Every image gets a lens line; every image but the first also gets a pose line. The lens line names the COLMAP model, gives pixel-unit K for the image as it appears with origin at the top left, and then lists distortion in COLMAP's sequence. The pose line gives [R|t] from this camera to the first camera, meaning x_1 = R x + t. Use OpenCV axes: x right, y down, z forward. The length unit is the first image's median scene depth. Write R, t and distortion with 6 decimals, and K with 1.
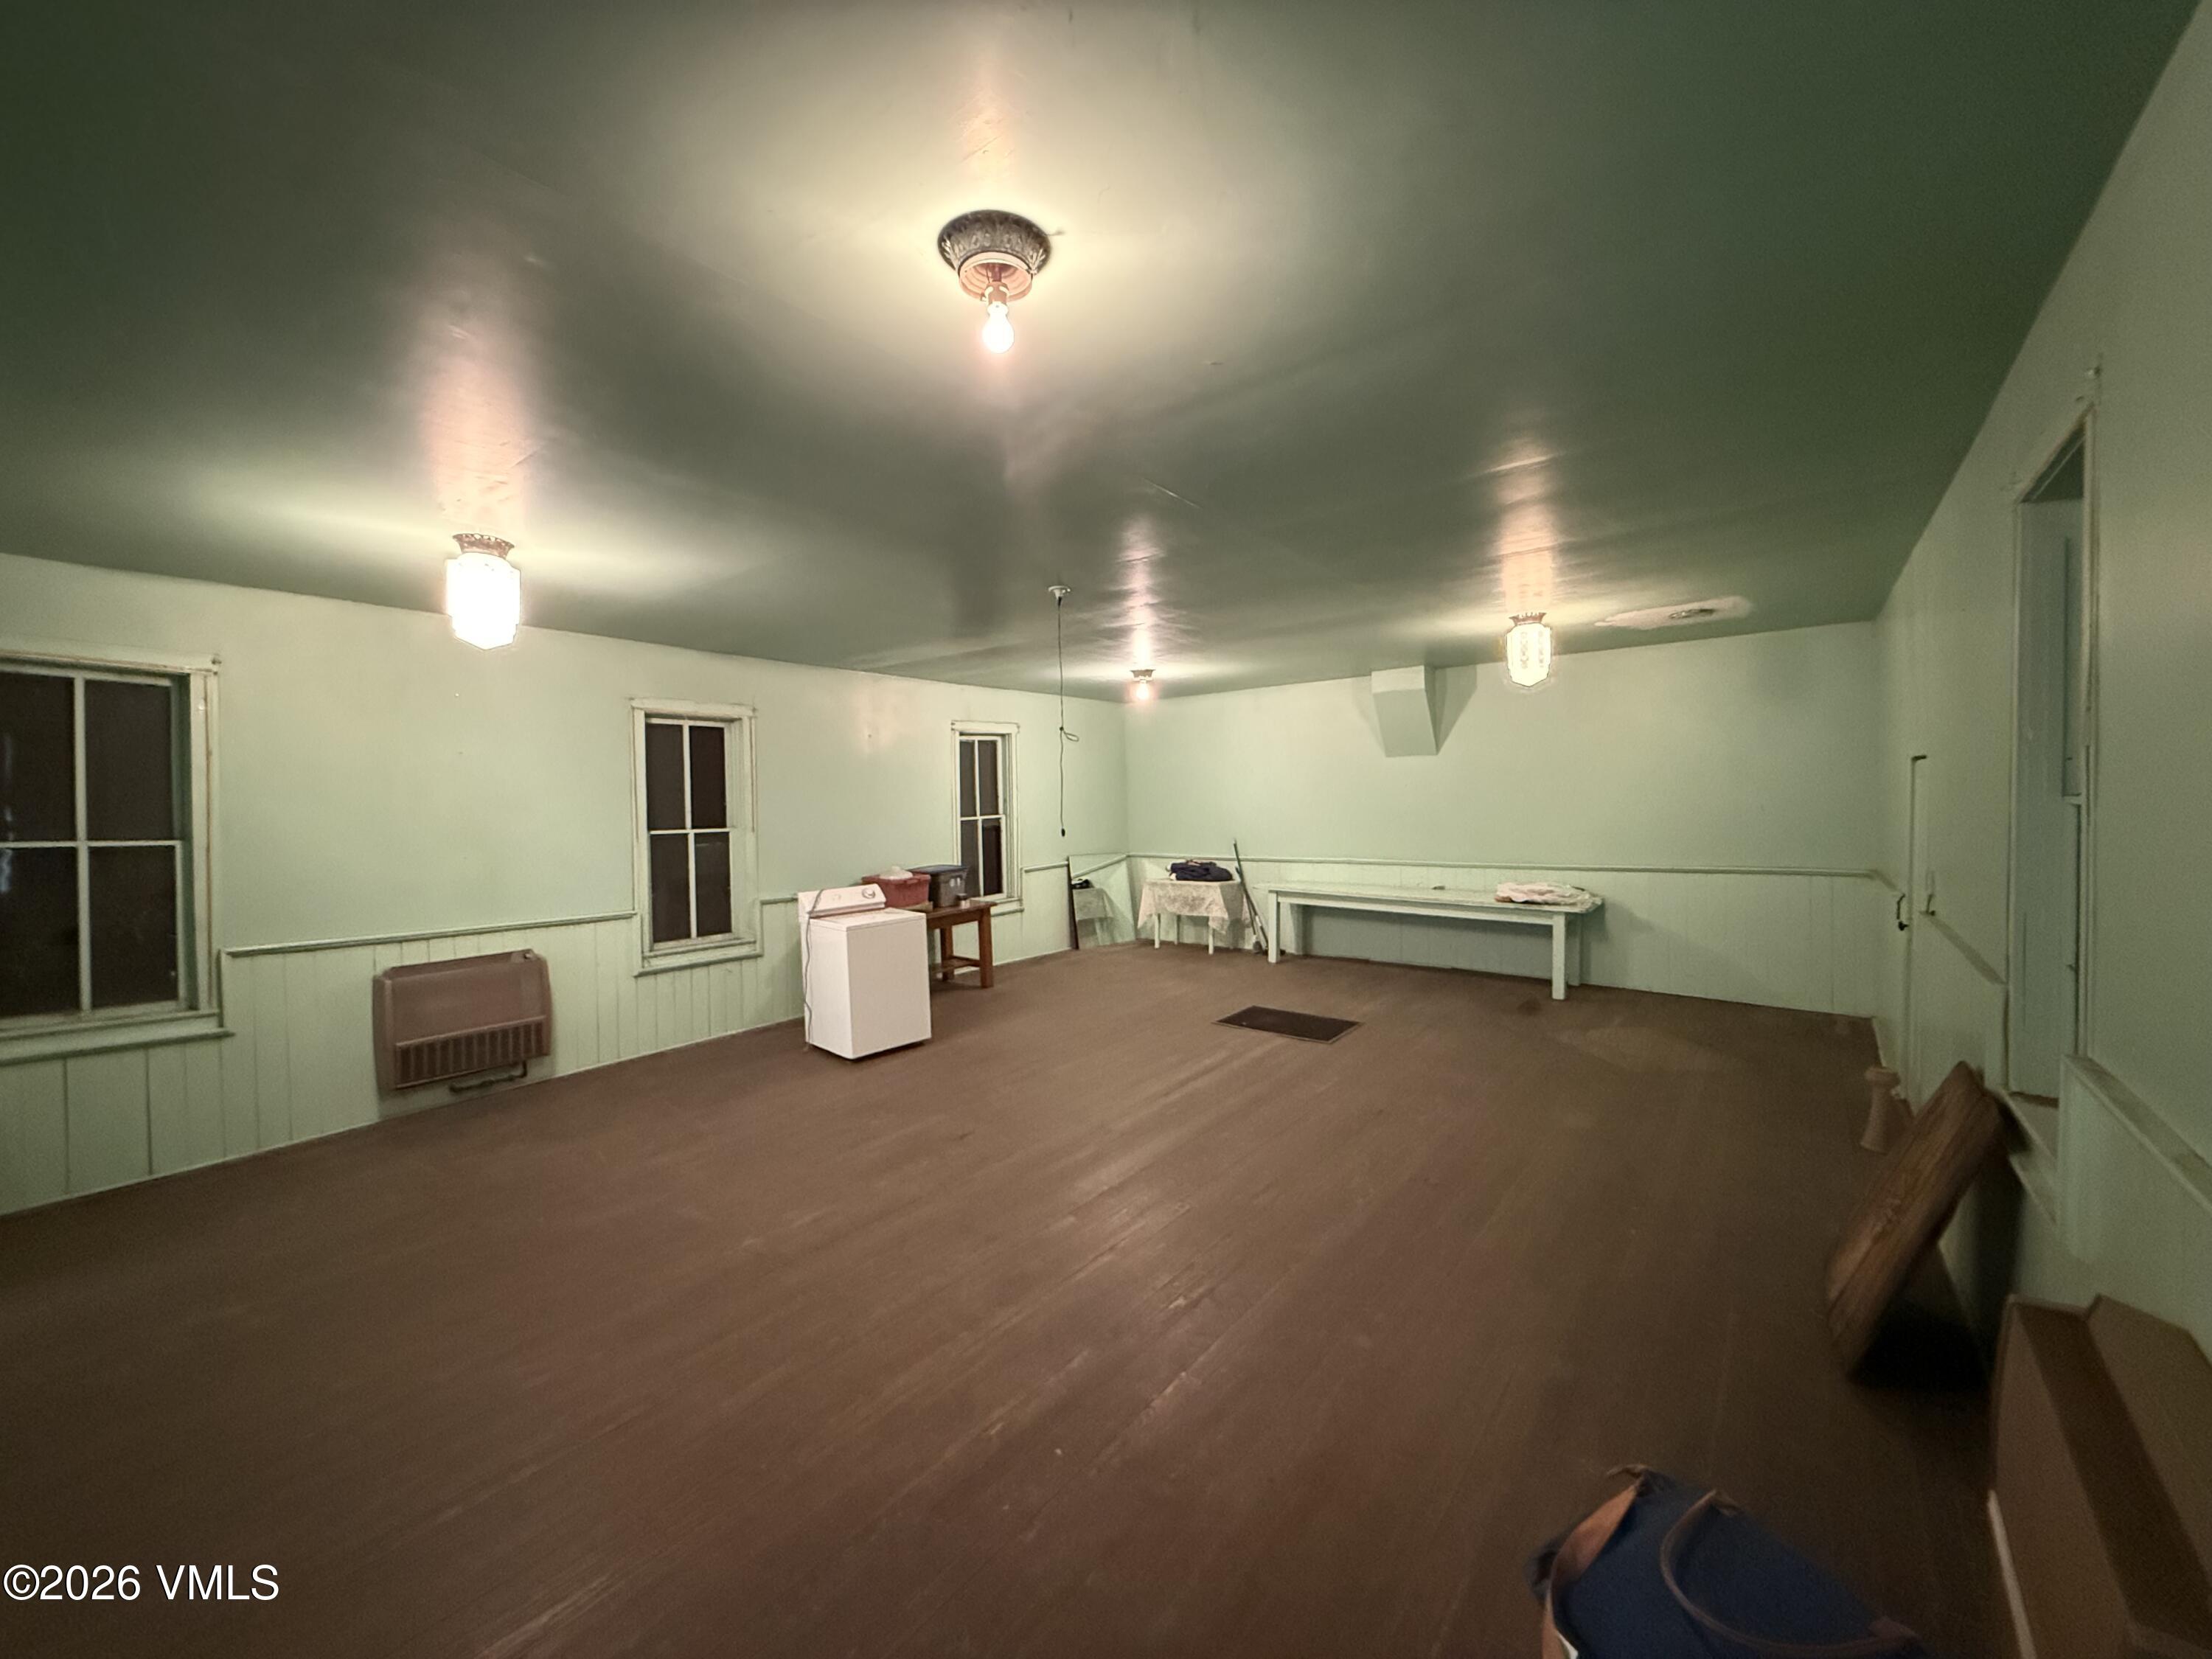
lens RADIAL K [[889.8, 0, 1093.3], [0, 889.8, 826.0], [0, 0, 1]] dist [-0.016002, 0.000087]
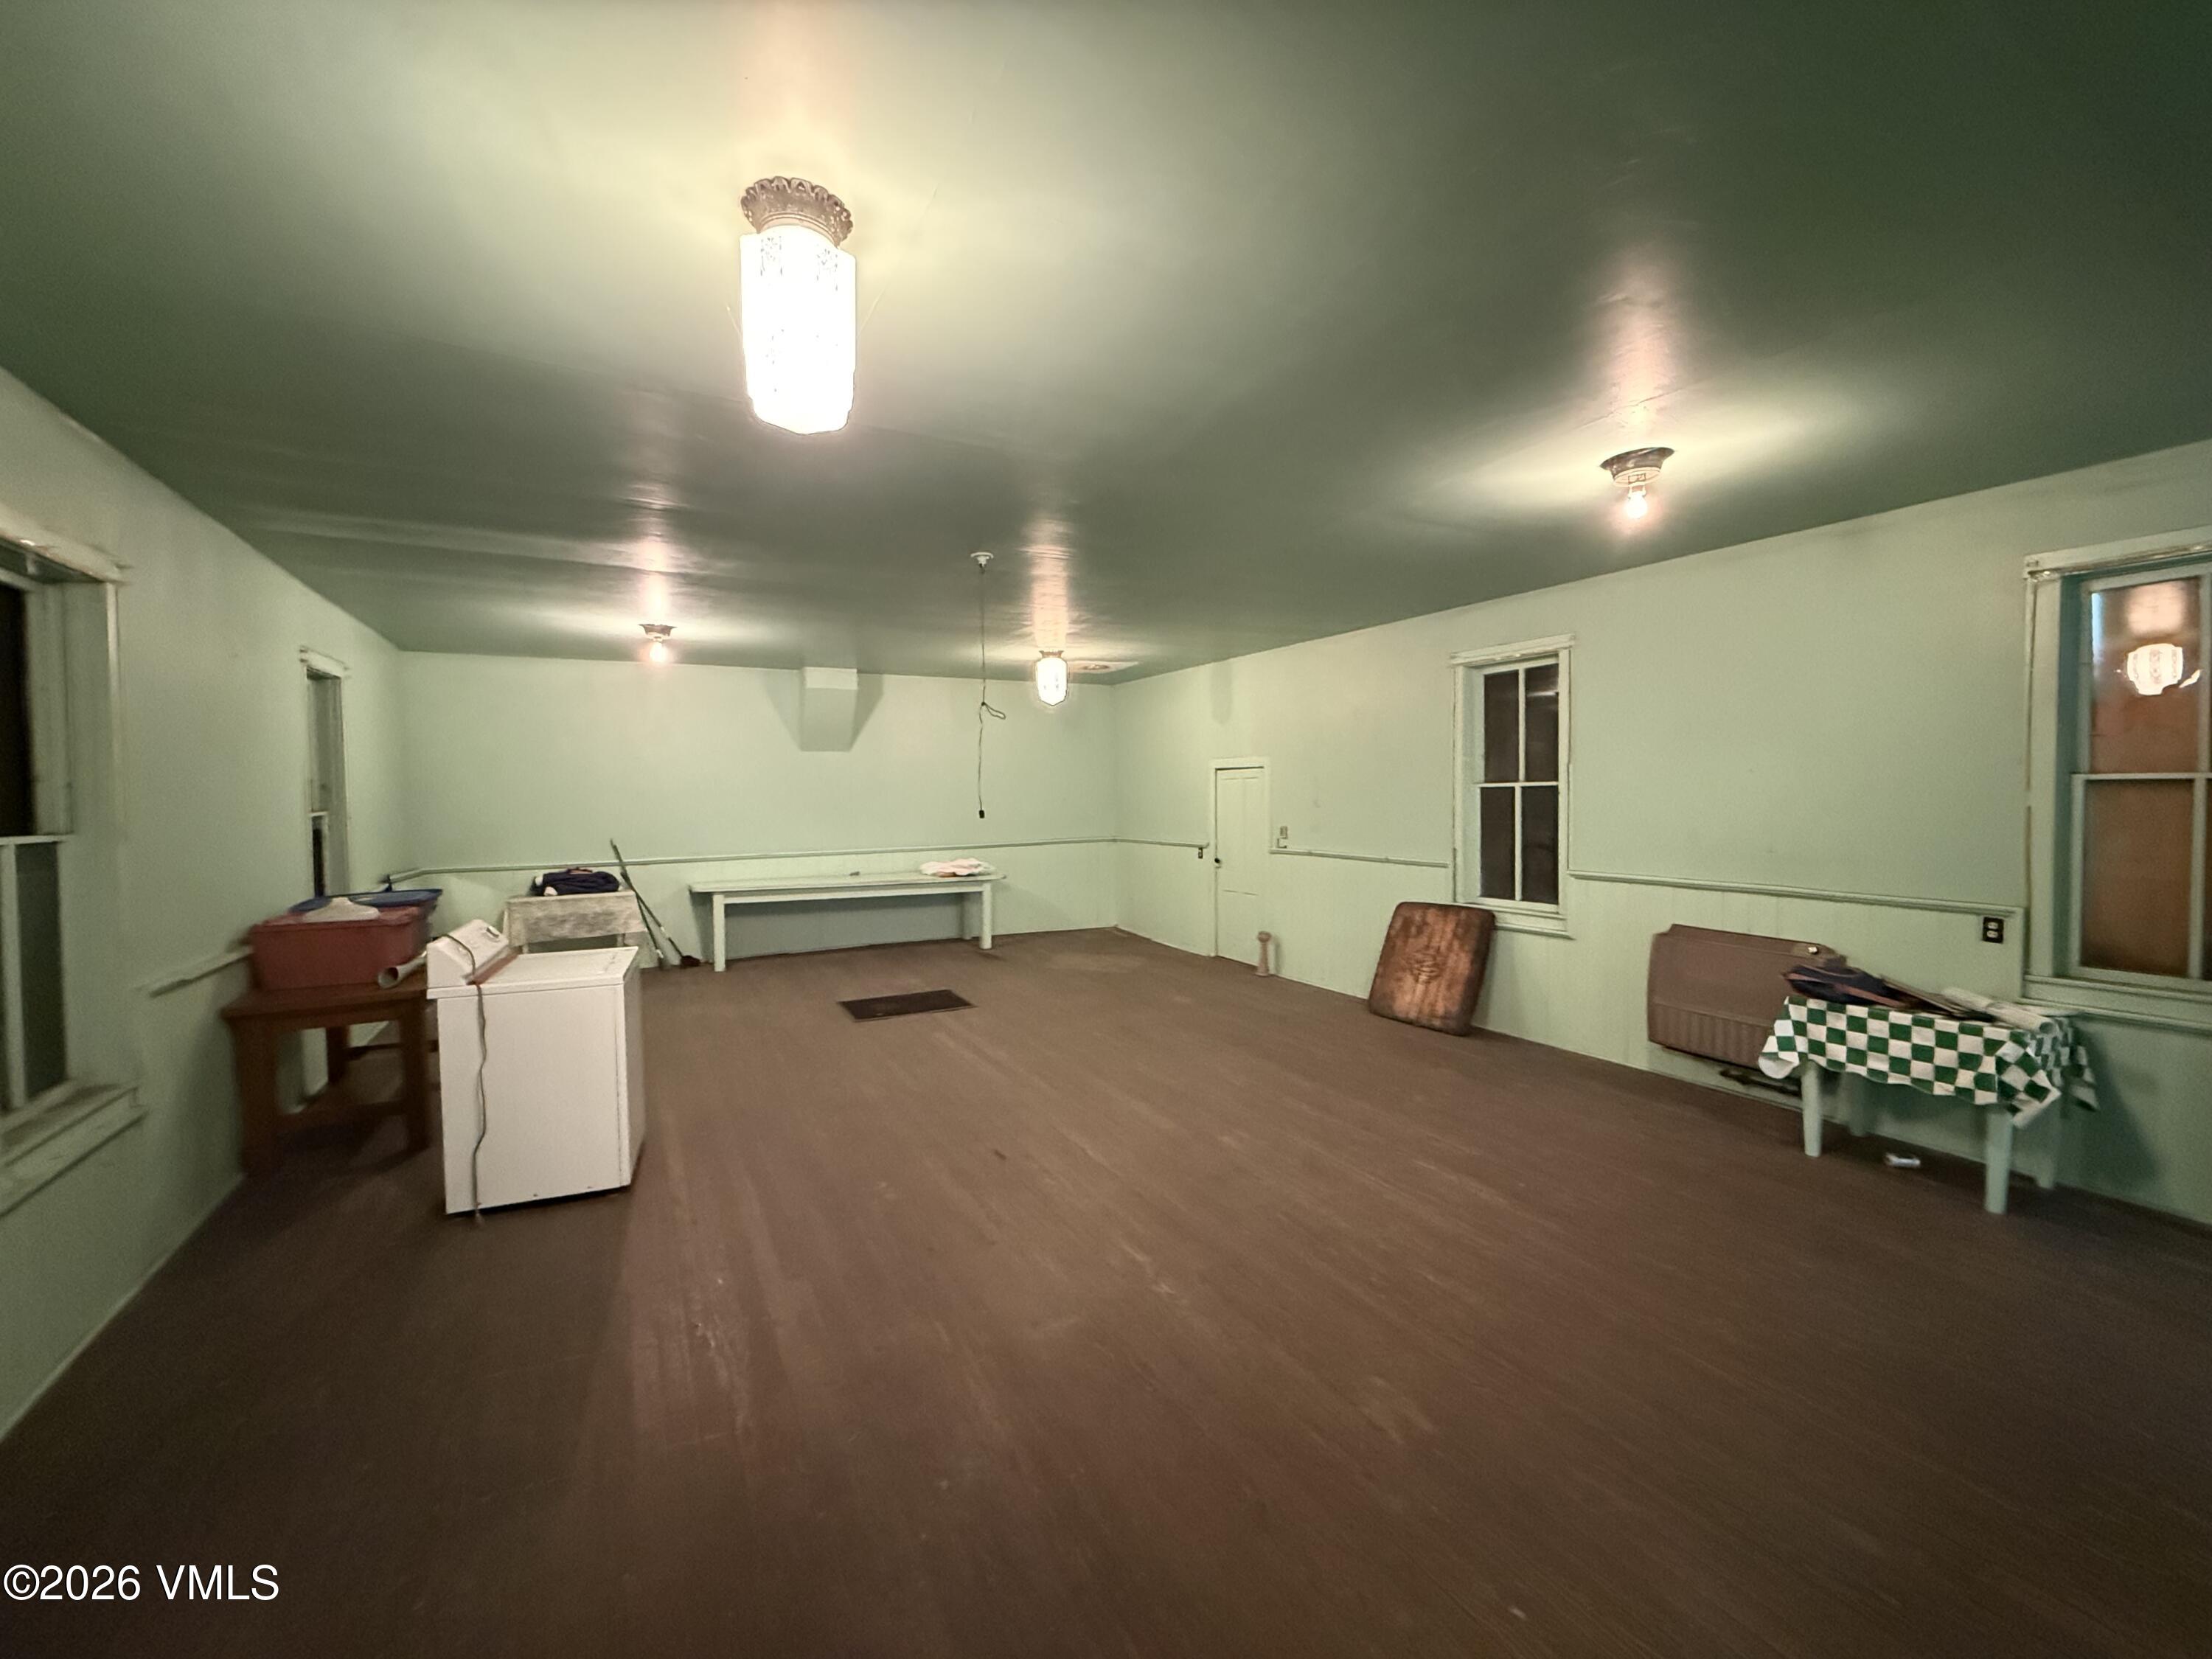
lens RADIAL K [[889.8, 0, 1093.3], [0, 889.8, 826.0], [0, 0, 1]] dist [-0.016002, 0.000087]
pose [[0.369623, -0.021218, 0.928940, -0.600440], [0.030457, 0.999479, 0.010710, 0.009512], [-0.928683, 0.024334, 0.370077, 0.374208]]
